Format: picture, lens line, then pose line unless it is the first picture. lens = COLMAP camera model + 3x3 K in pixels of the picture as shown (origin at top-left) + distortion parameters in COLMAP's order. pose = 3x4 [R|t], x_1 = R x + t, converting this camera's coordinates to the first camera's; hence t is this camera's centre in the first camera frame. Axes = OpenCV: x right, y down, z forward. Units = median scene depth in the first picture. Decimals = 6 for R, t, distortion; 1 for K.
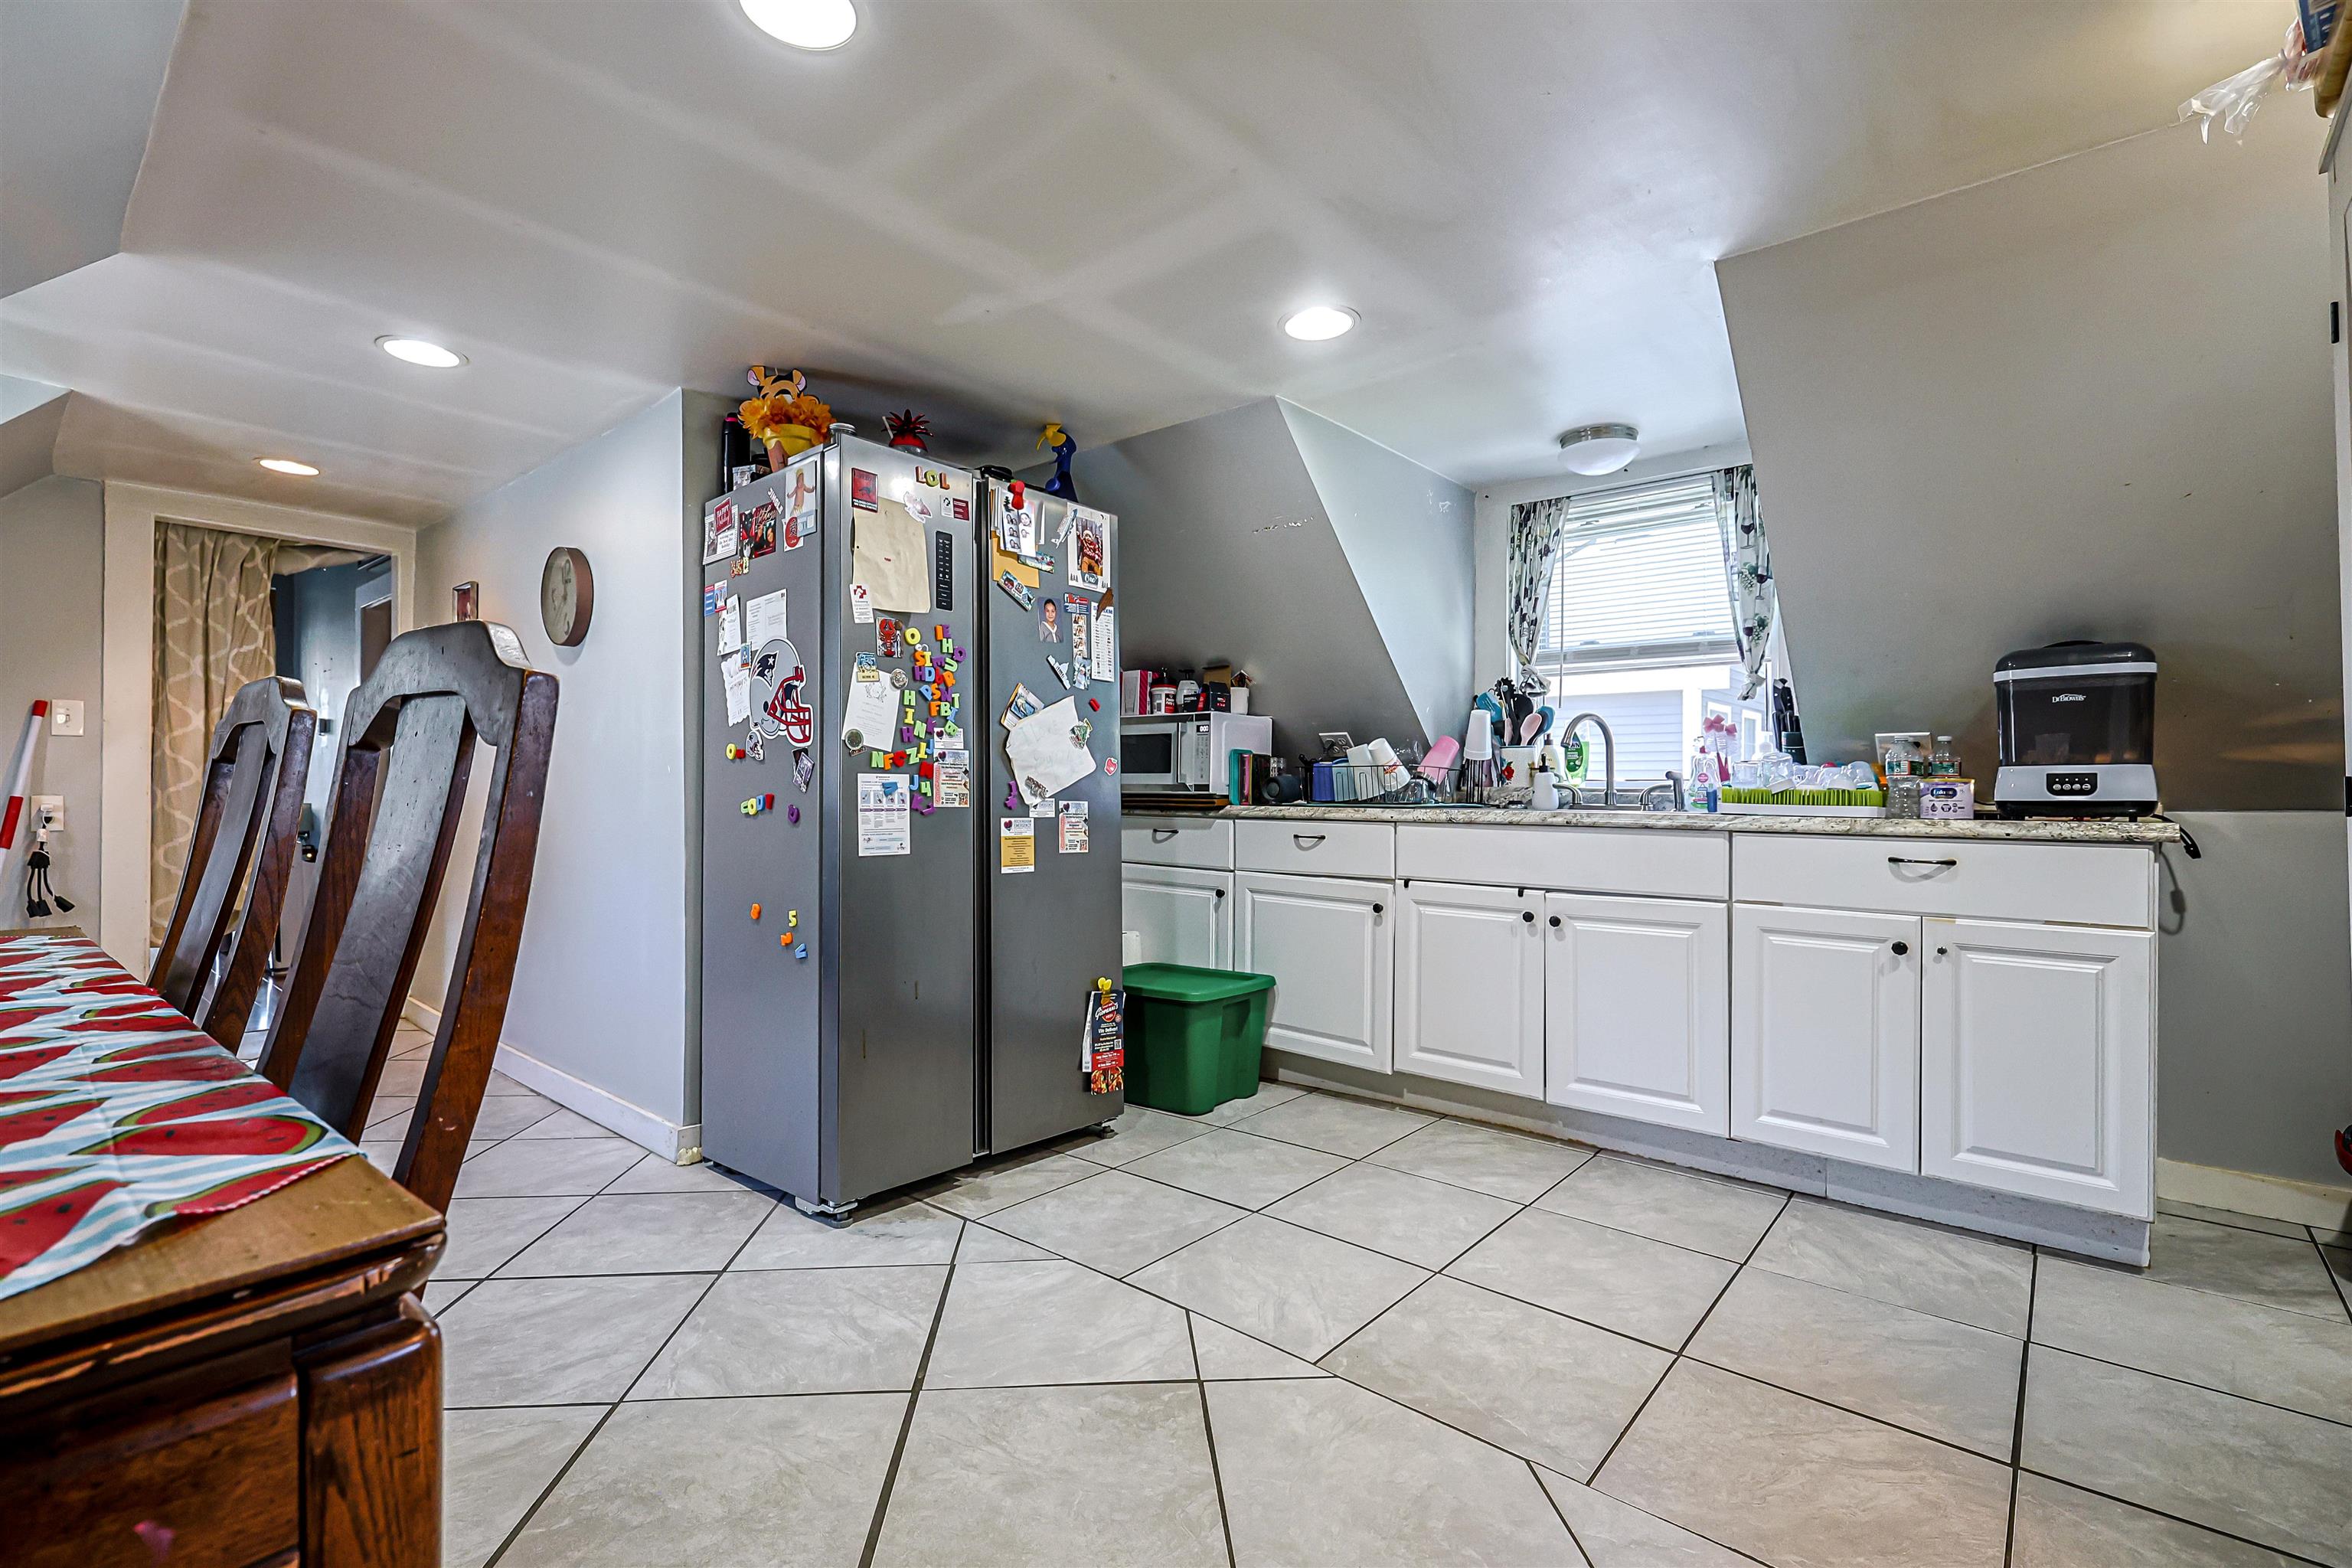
lens RADIAL K [[1065.1, 0, 1163.1], [0, 1065.1, 790.0], [0, 0, 1]] dist [0.000846, -0.000118]
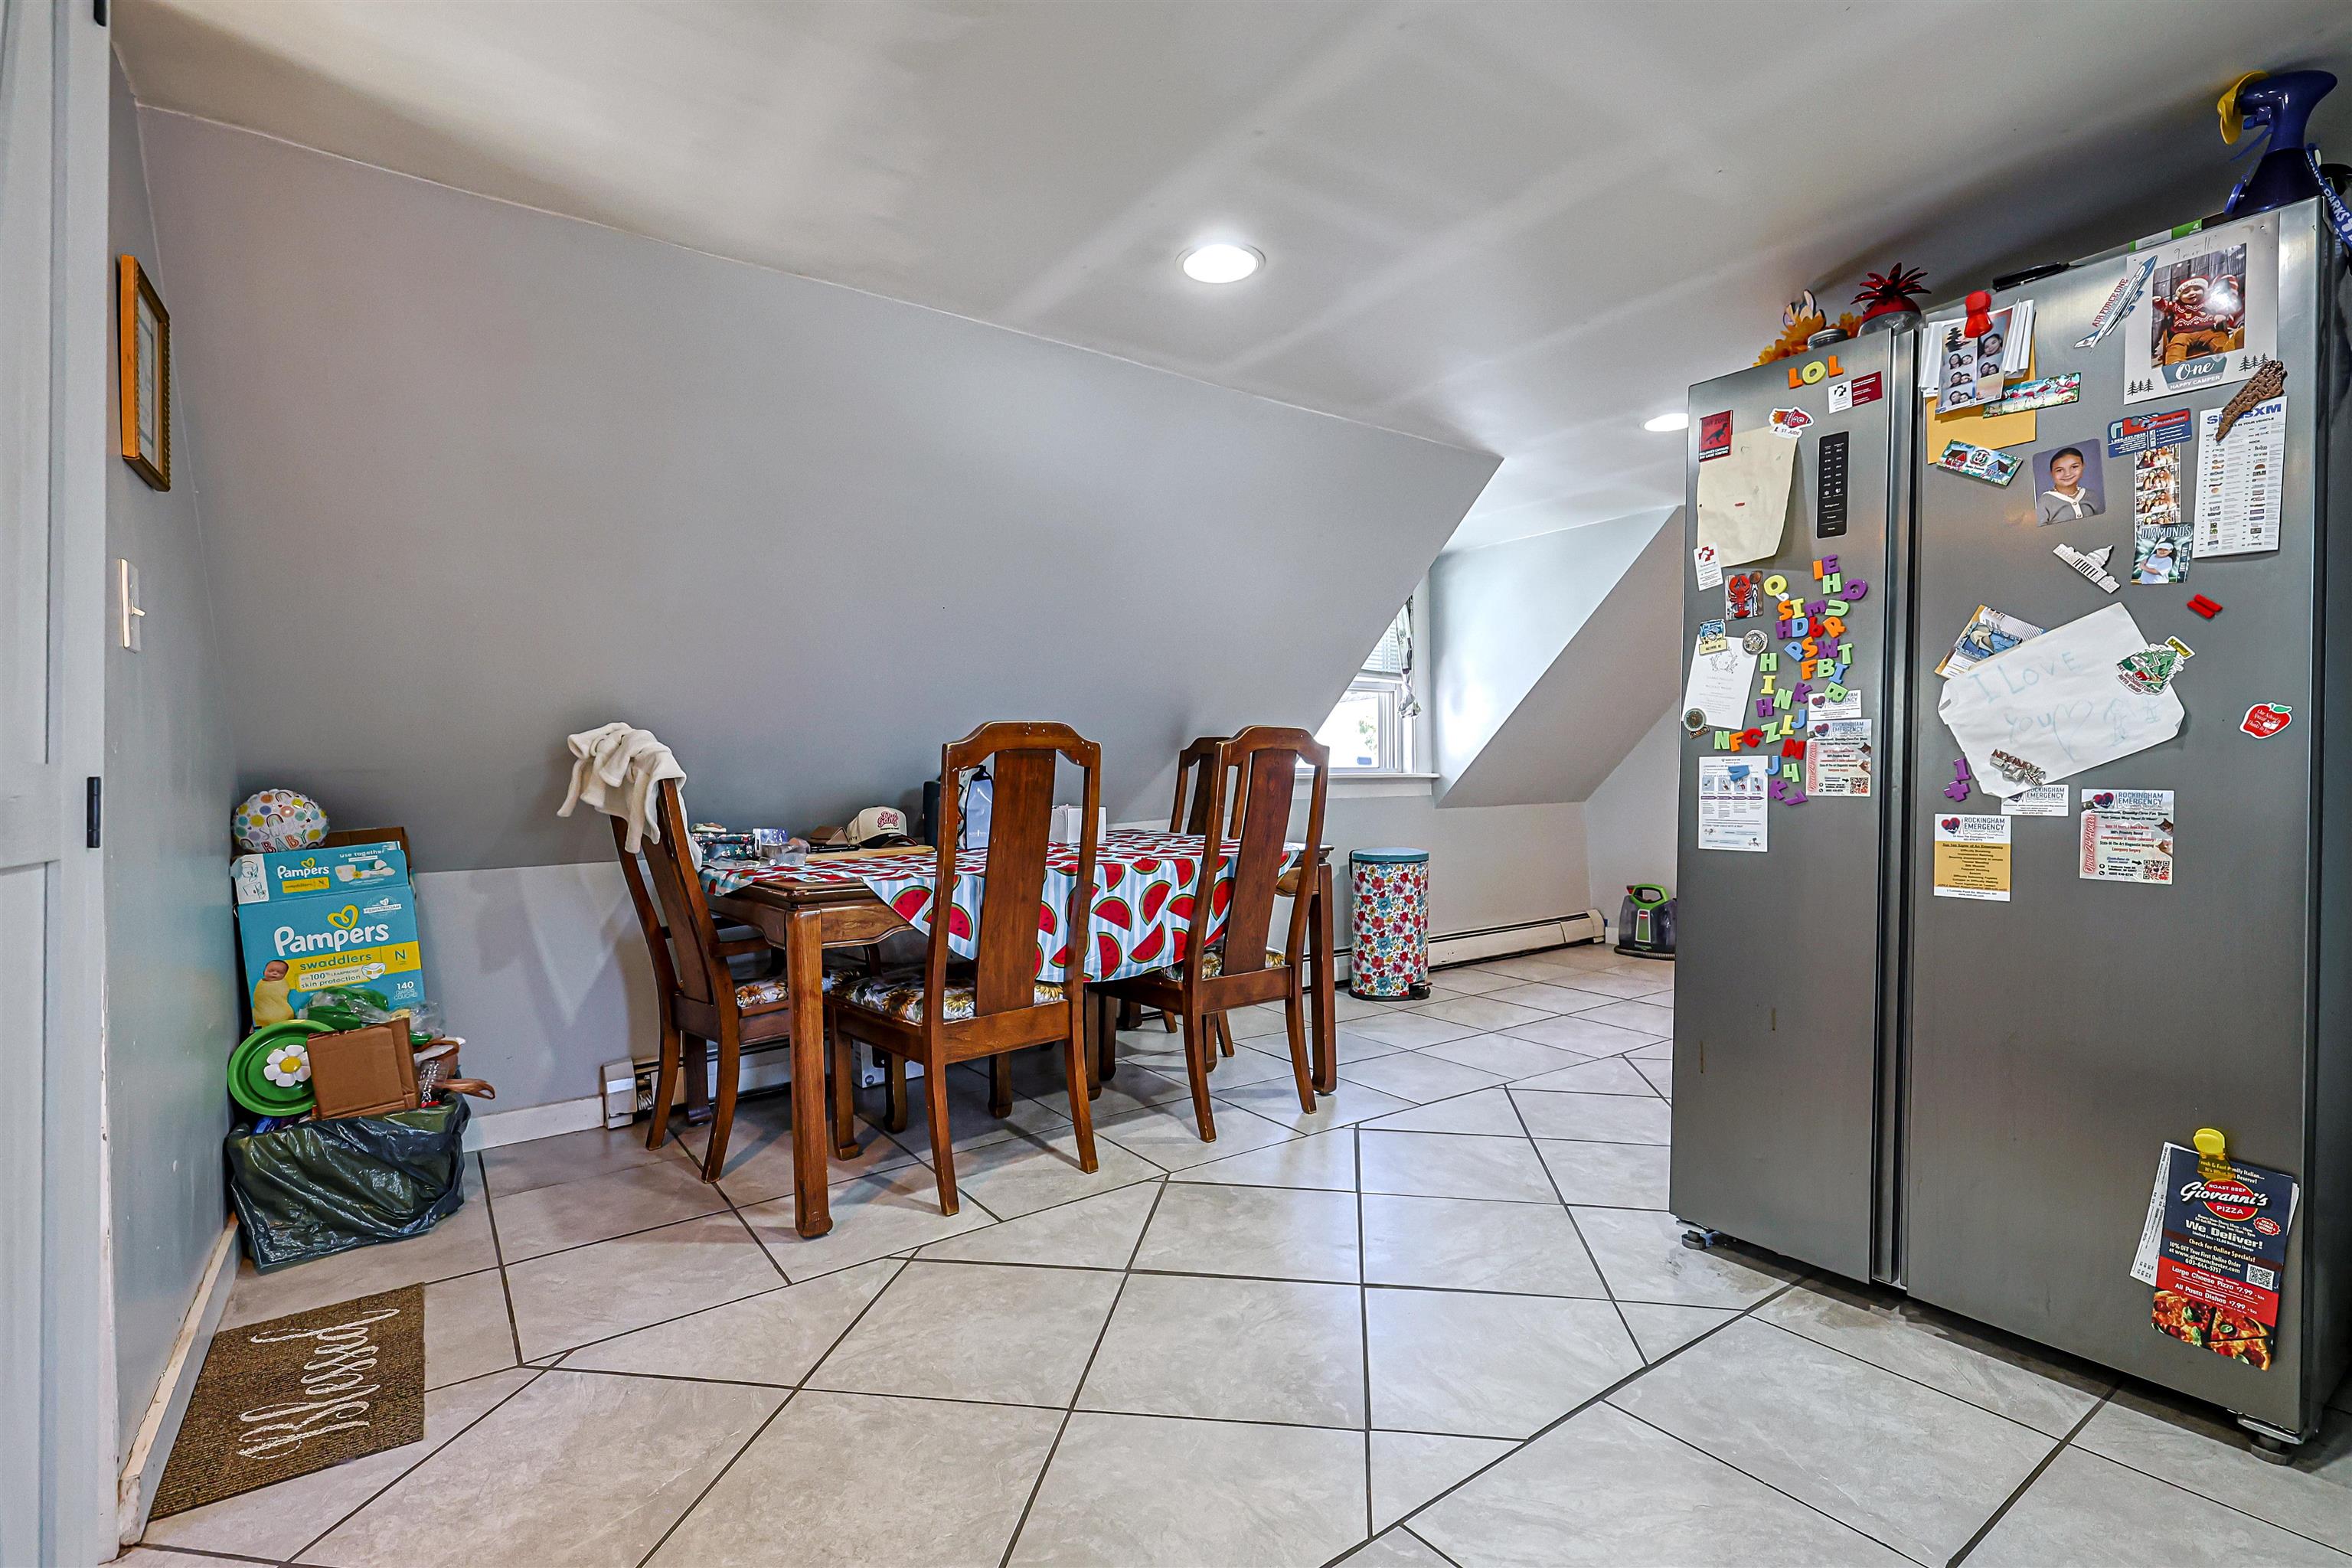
lens RADIAL K [[1065.1, 0, 1159.9], [0, 1065.1, 782.4], [0, 0, 1]] dist [0.000846, -0.000118]
pose [[-0.236650, 0.003805, -0.971588, 0.654293], [0.012482, 0.999922, 0.000876, -0.000426], [0.971515, -0.011920, -0.236679, 0.717906]]
